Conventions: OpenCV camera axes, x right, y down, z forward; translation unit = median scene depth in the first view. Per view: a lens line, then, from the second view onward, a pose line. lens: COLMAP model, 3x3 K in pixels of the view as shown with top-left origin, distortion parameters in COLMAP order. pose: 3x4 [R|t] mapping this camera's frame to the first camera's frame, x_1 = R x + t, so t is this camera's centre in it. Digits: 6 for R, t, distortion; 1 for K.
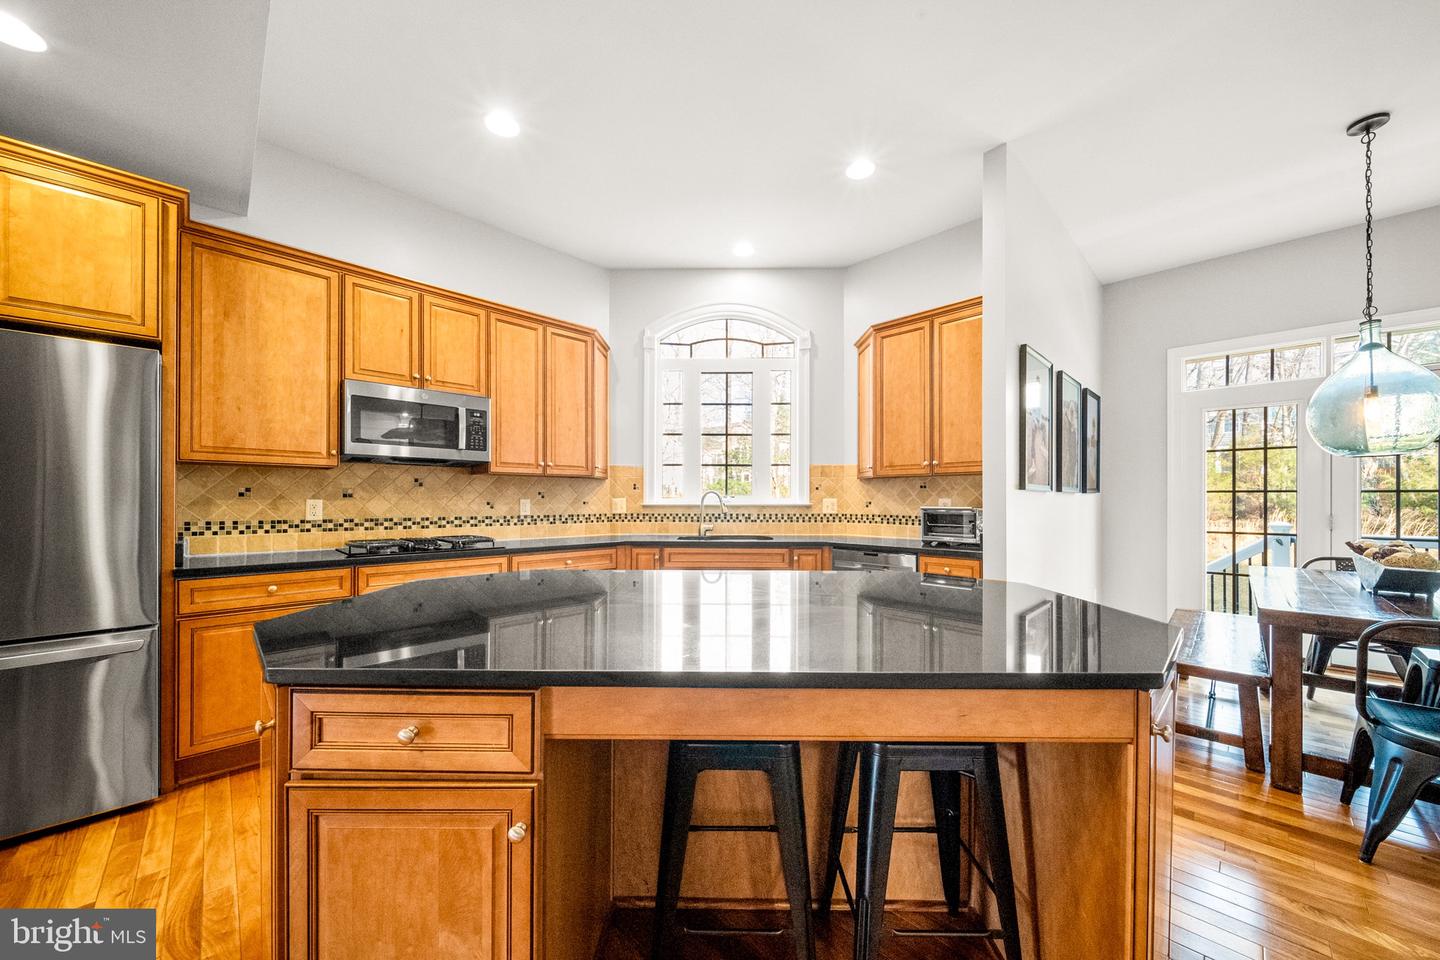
lens RADIAL K [[519.5, 0, 720.2], [0, 519.5, 499.6], [0, 0, 1]] dist [-0.000159, -0.000190]
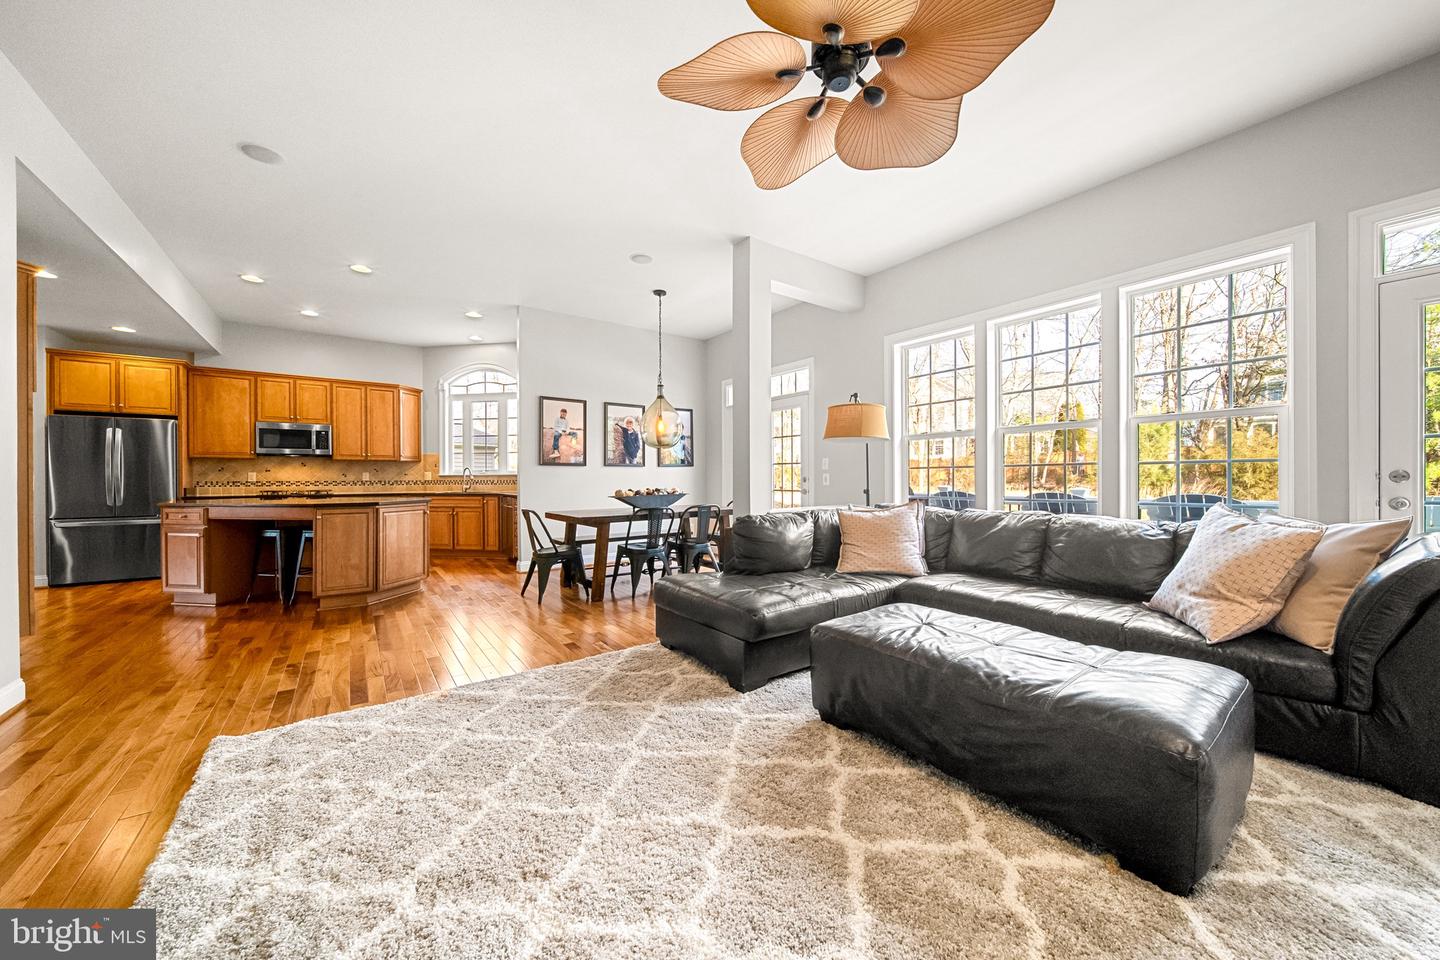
lens RADIAL K [[516.0, 0, 720.0], [0, 516.0, 480.0], [0, 0, 1]] dist [-0.000214, -0.000028]
pose [[0.989144, -0.006423, -0.146808, 1.376391], [0.007001, 0.999970, 0.003423, 0.033769], [0.146782, -0.004414, 0.989159, -0.820090]]
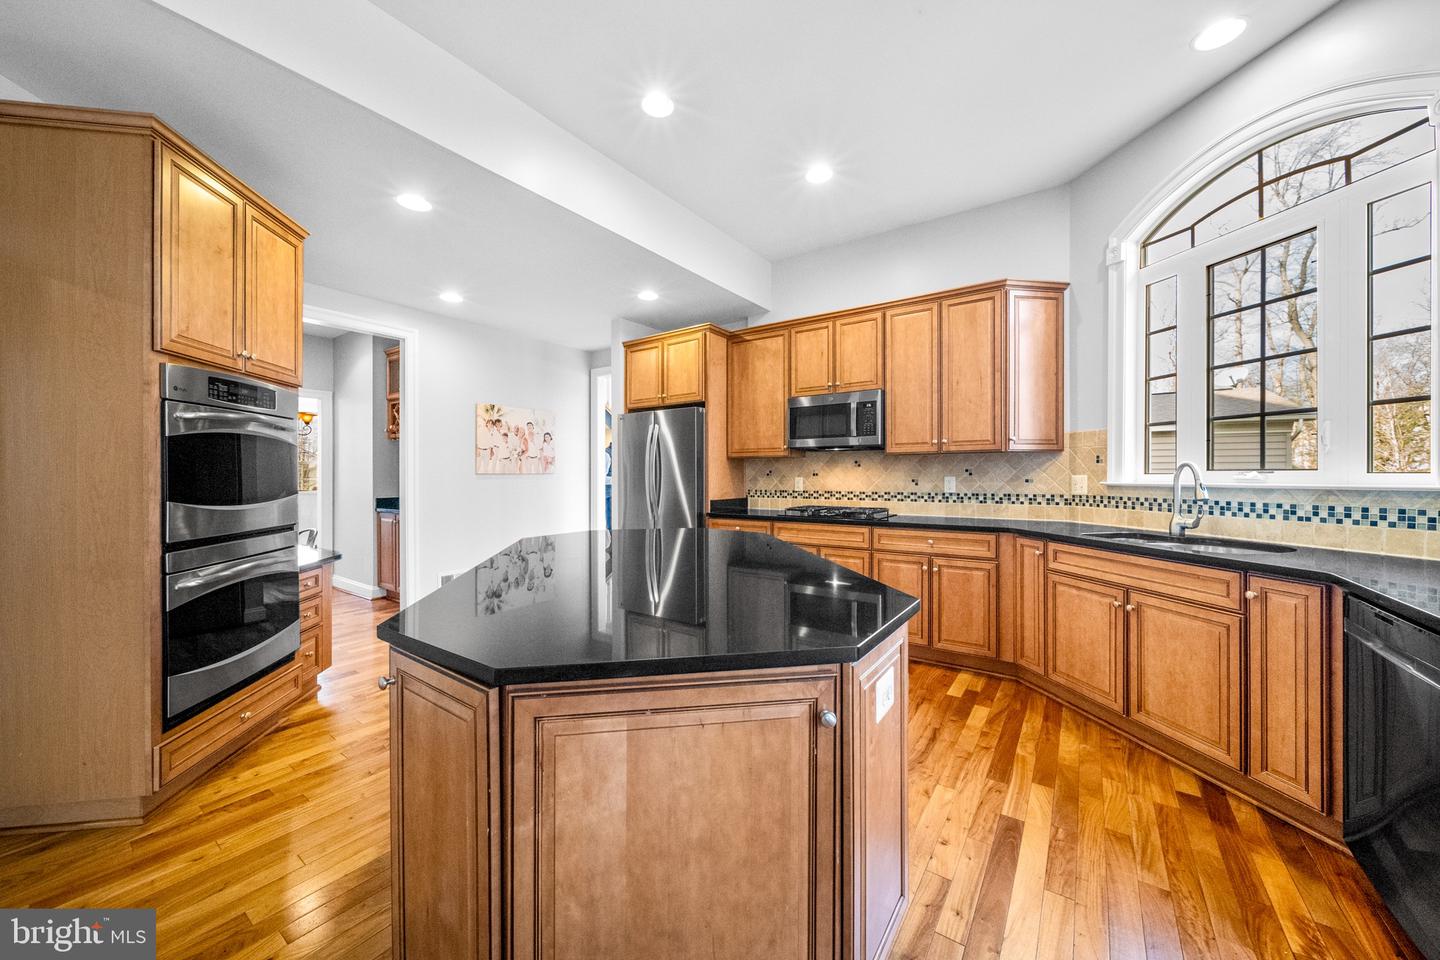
lens RADIAL K [[516.0, 0, 720.0], [0, 516.0, 480.0], [0, 0, 1]] dist [-0.000214, -0.000028]
pose [[0.177035, 0.007297, -0.984178, 0.581192], [0.005416, 0.999950, 0.008388, -0.005746], [0.984190, -0.006816, 0.176987, 0.429891]]
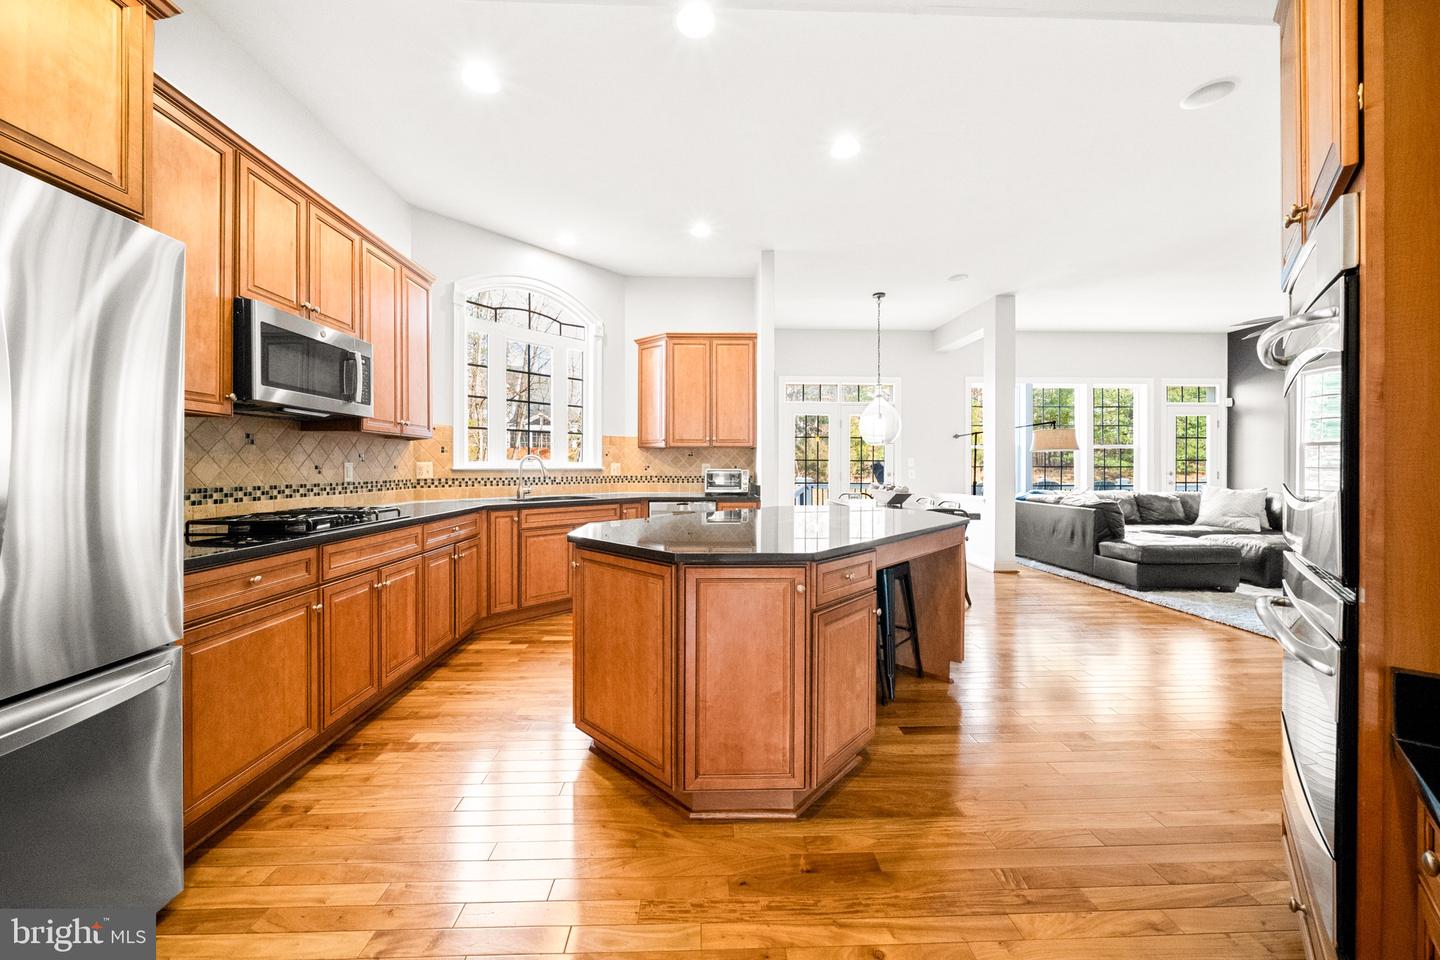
lens RADIAL K [[521.5, 0, 722.4], [0, 521.5, 466.5], [0, 0, 1]] dist [0.000452, -0.000002]
pose [[0.669907, 0.000077, 0.742445, -0.658137], [-0.002078, 0.999996, 0.001772, 0.003507], [-0.742442, -0.002729, 0.669905, 0.001245]]
